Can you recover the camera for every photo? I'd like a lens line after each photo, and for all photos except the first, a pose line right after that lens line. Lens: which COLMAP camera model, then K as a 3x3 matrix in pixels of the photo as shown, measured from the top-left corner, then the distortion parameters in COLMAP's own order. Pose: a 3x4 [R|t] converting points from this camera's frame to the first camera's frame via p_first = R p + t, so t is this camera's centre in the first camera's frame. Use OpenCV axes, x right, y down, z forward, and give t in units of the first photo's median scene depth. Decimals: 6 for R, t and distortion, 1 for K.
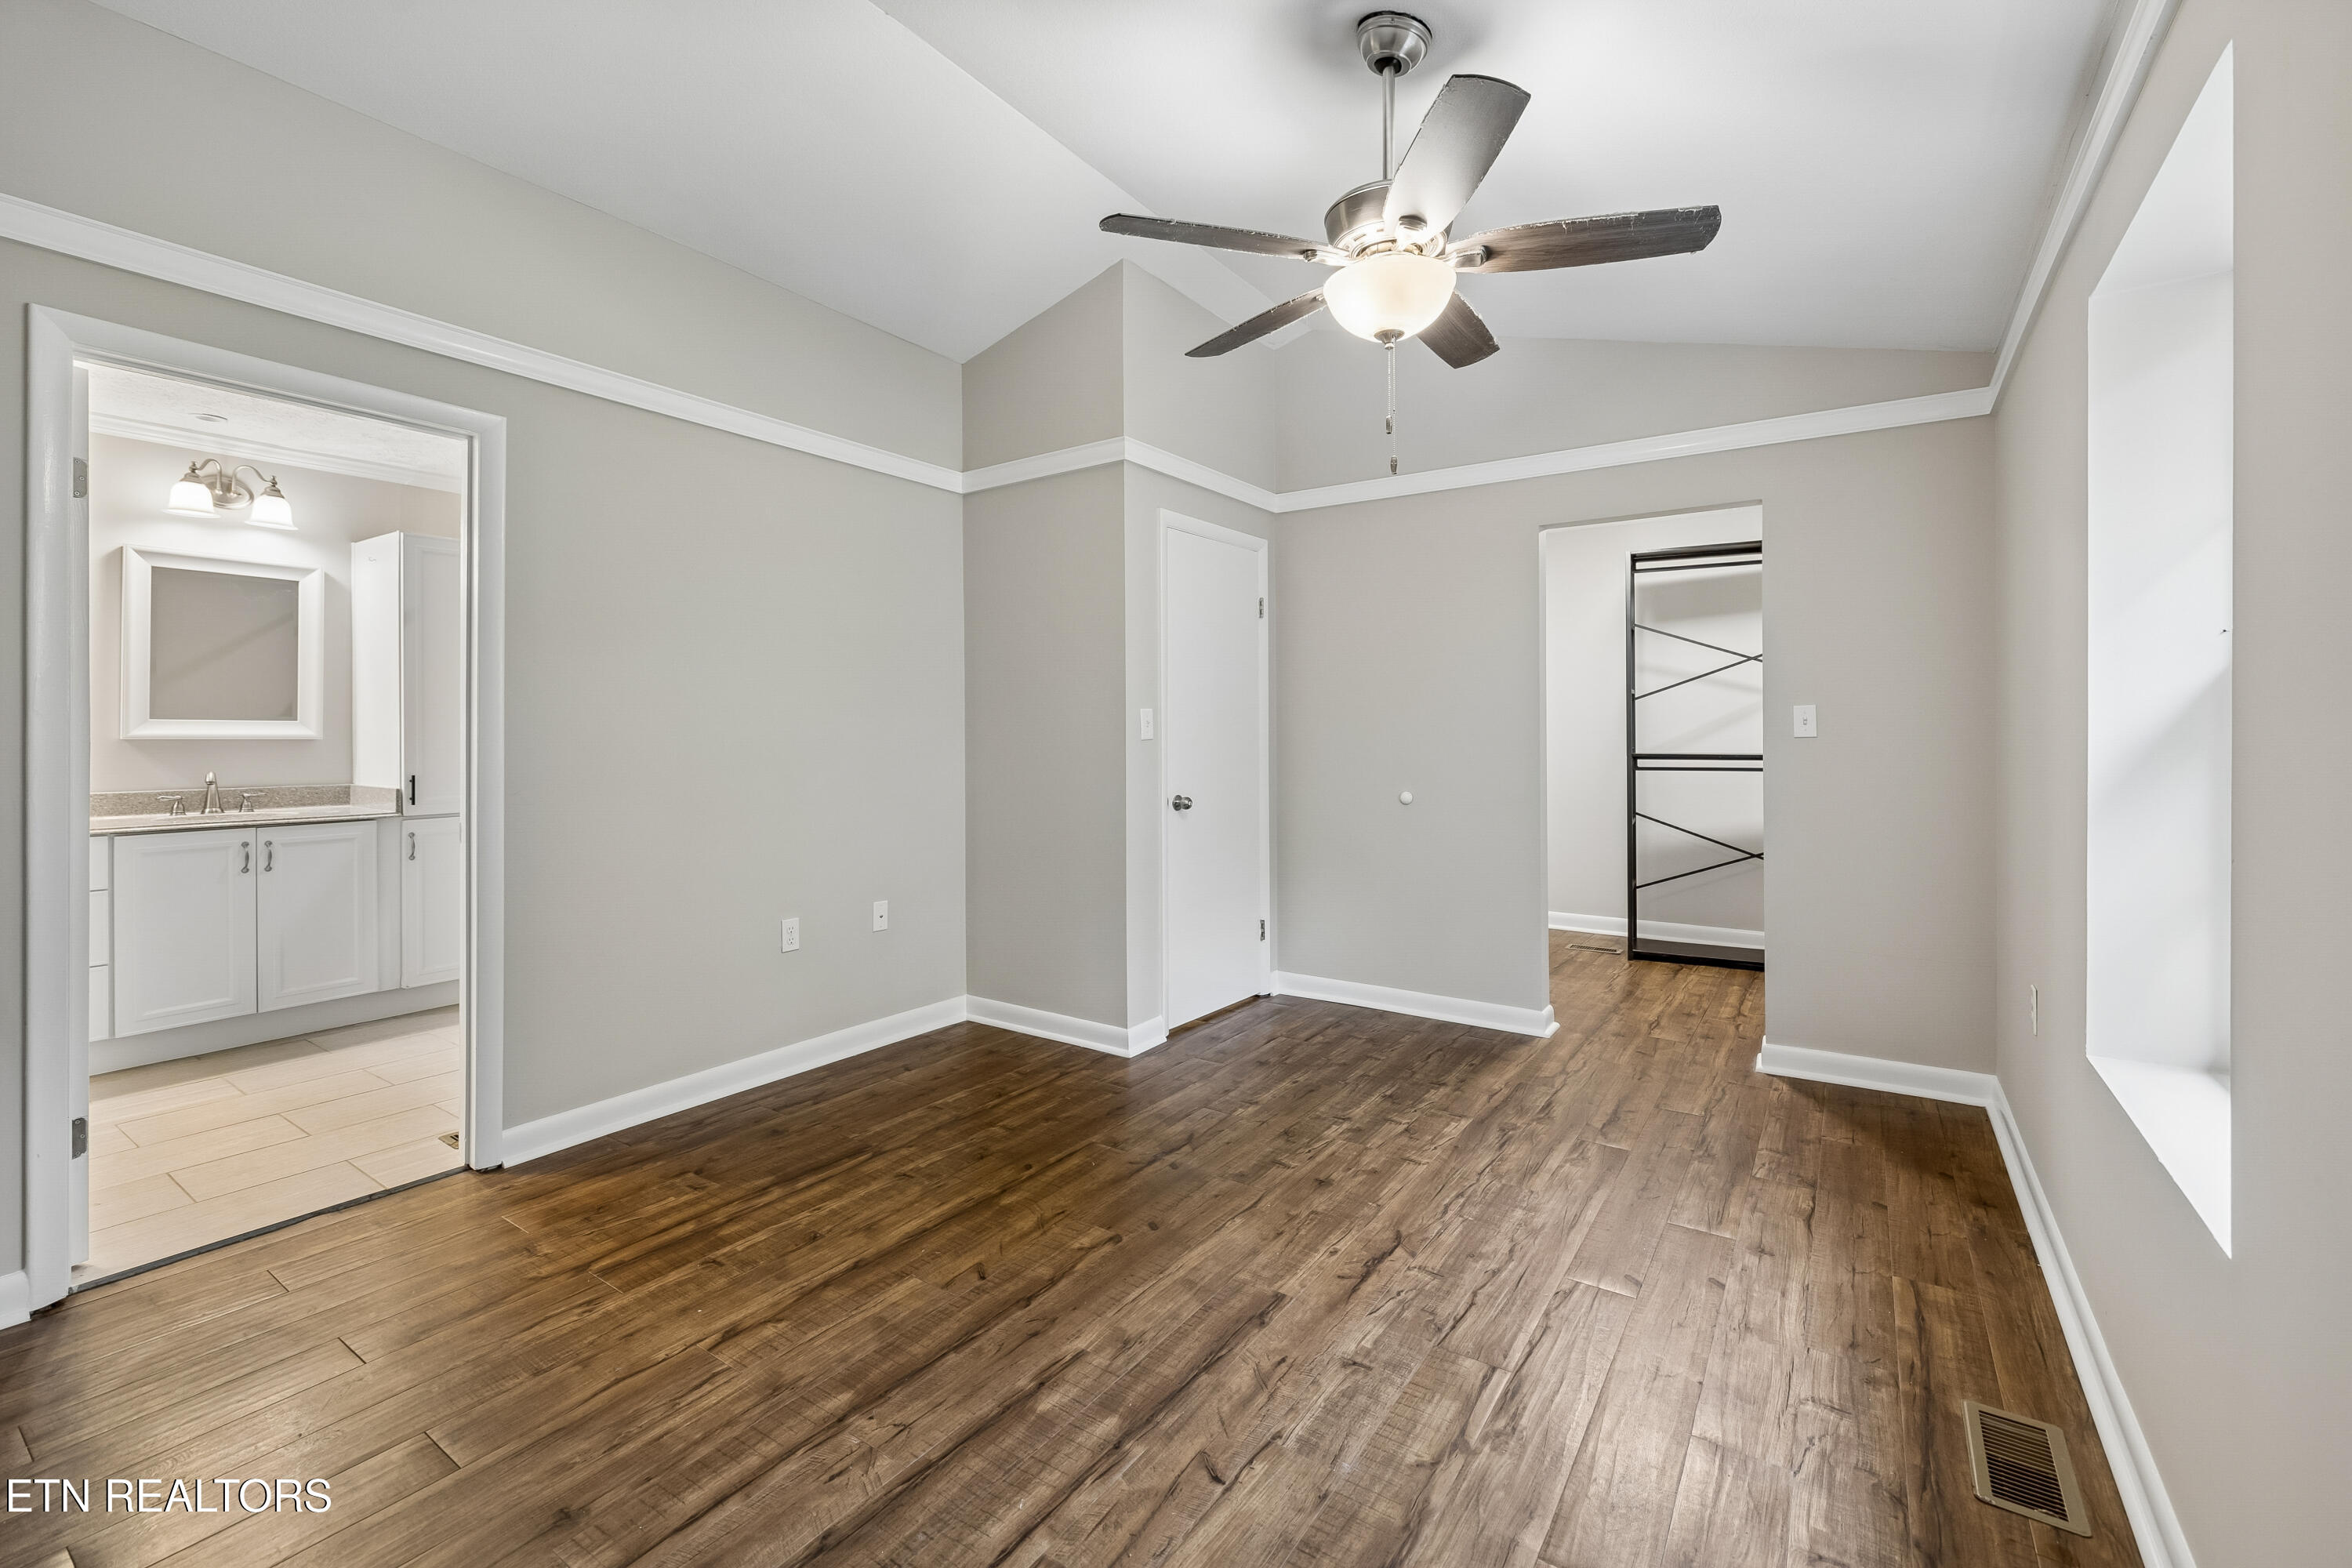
lens RADIAL K [[1000.2, 0, 1182.3], [0, 1000.2, 735.4], [0, 0, 1]] dist [-0.000872, 0.000477]
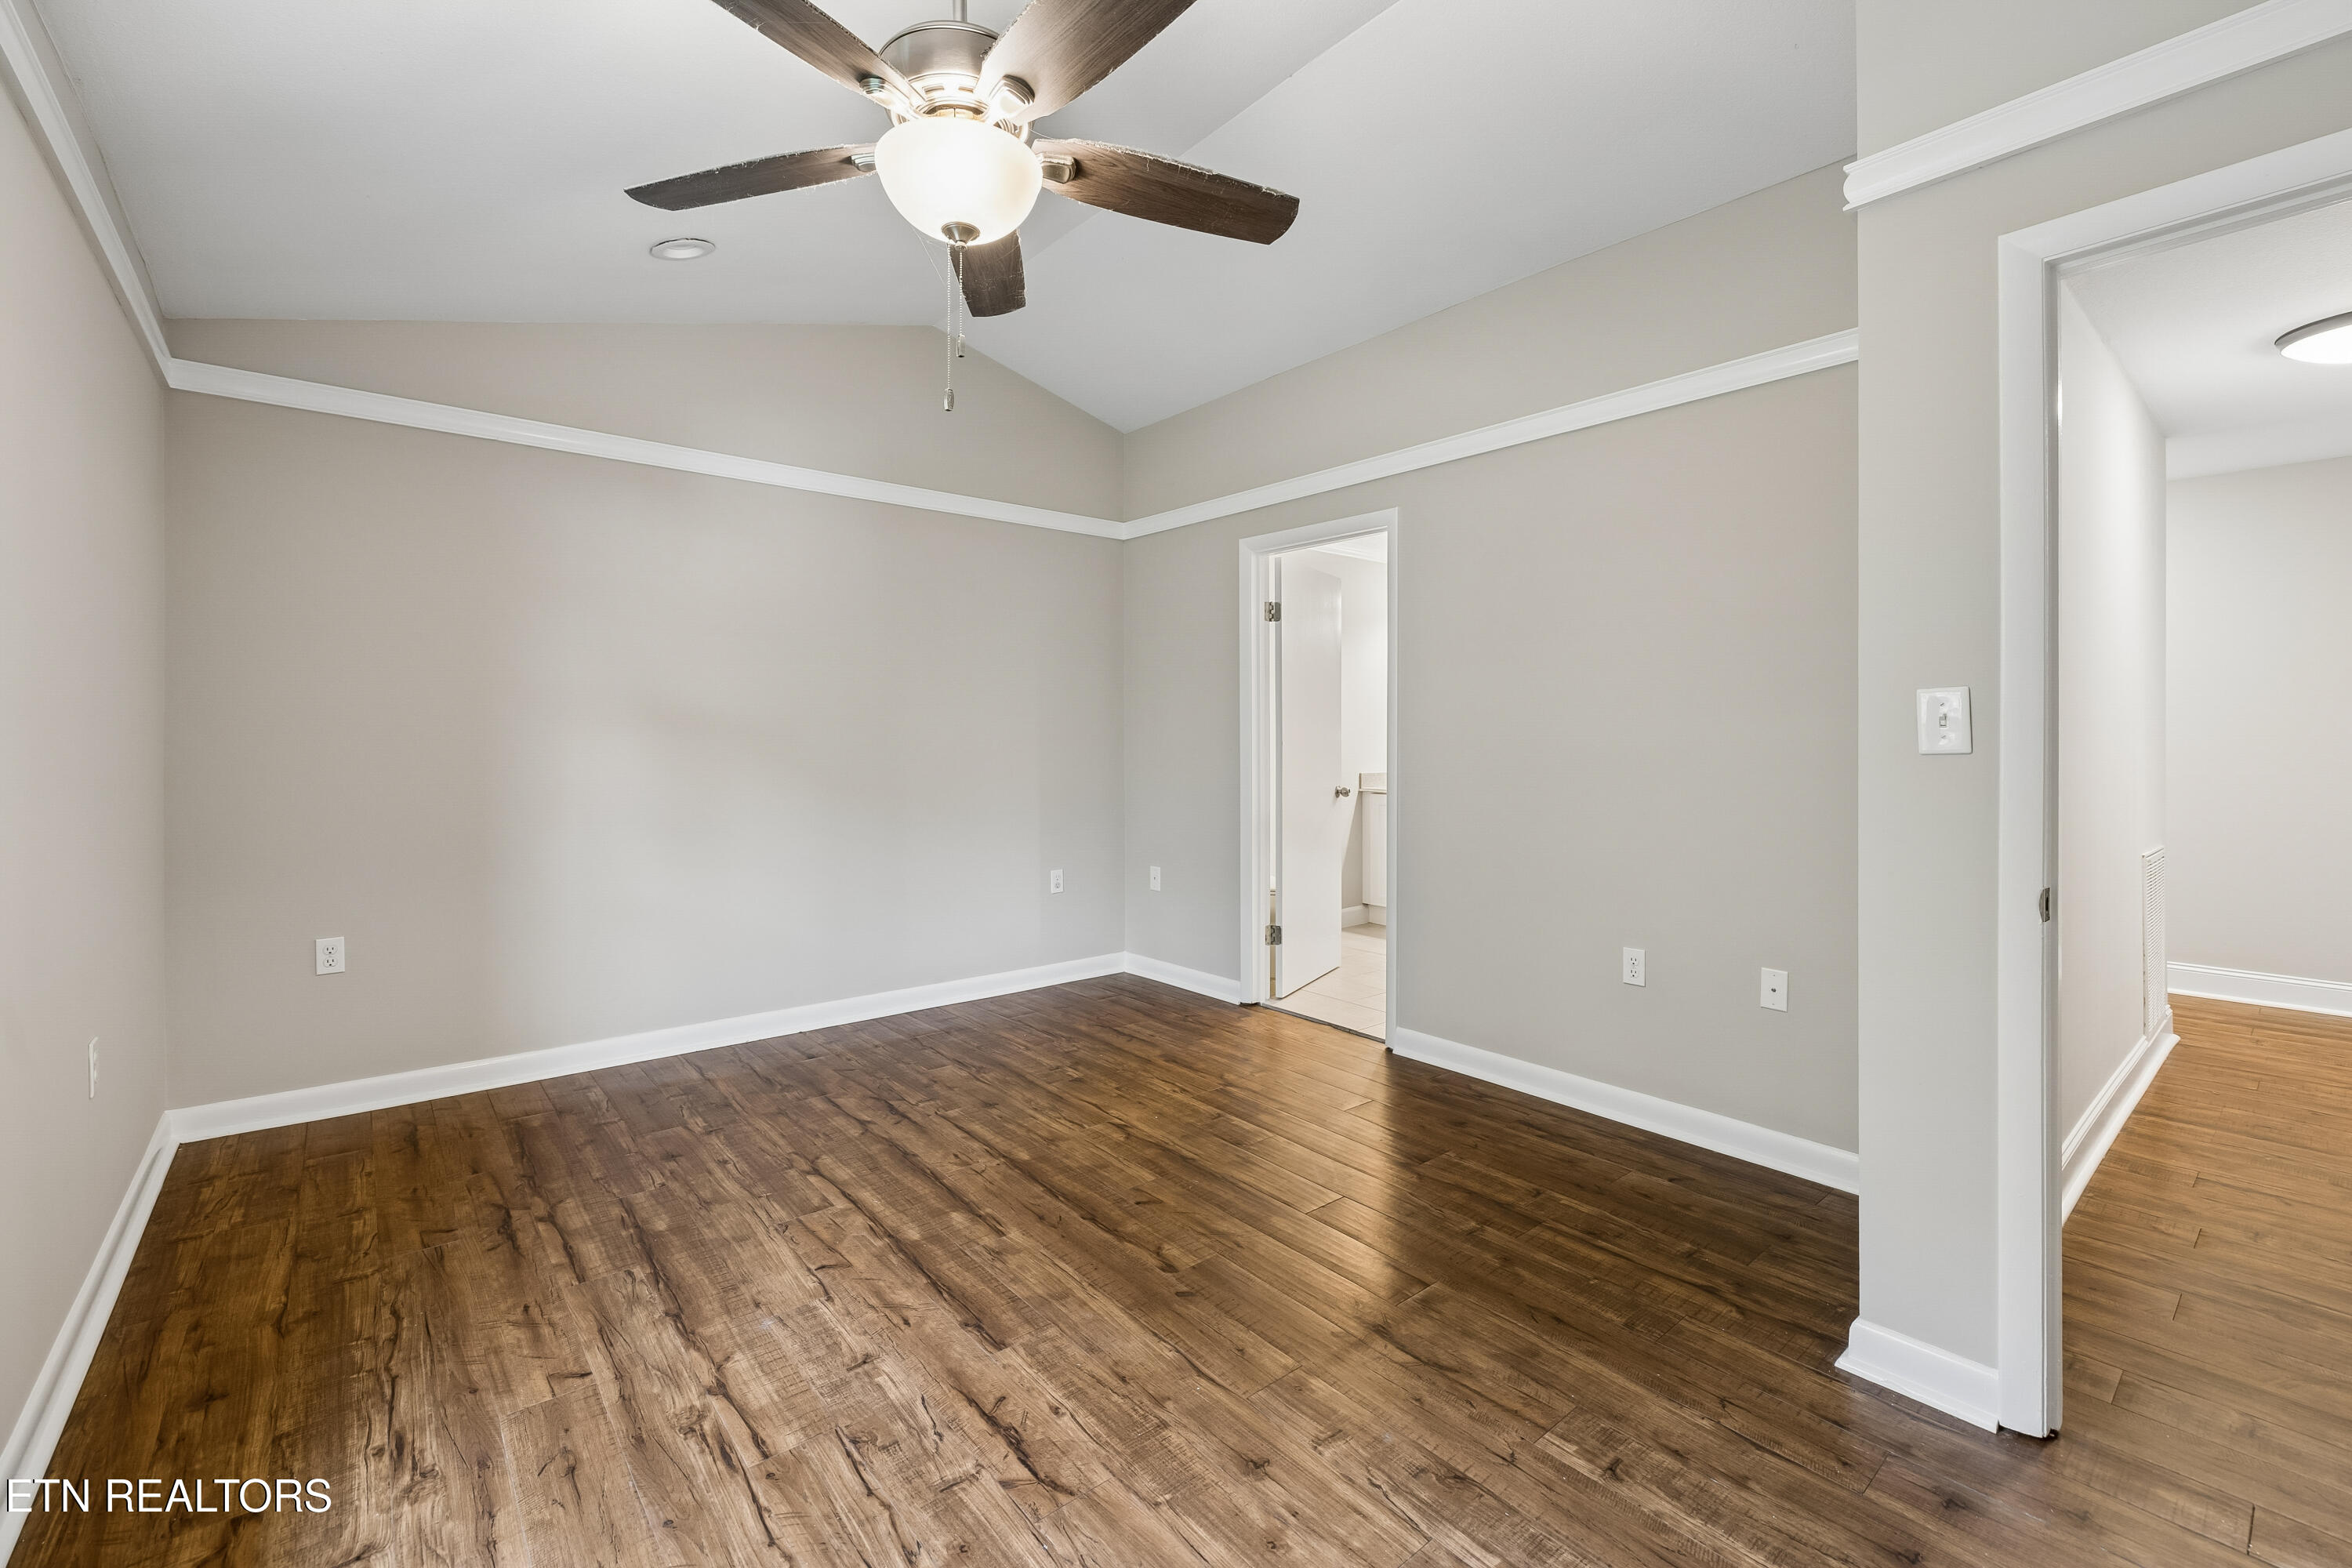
lens RADIAL K [[1000.2, 0, 1182.3], [0, 1000.2, 735.4], [0, 0, 1]] dist [-0.000872, 0.000477]
pose [[-0.280994, -0.002789, -0.959705, 0.981261], [-0.006124, 0.999981, -0.001113, -0.003949], [0.959690, 0.005565, -0.281006, 1.482392]]
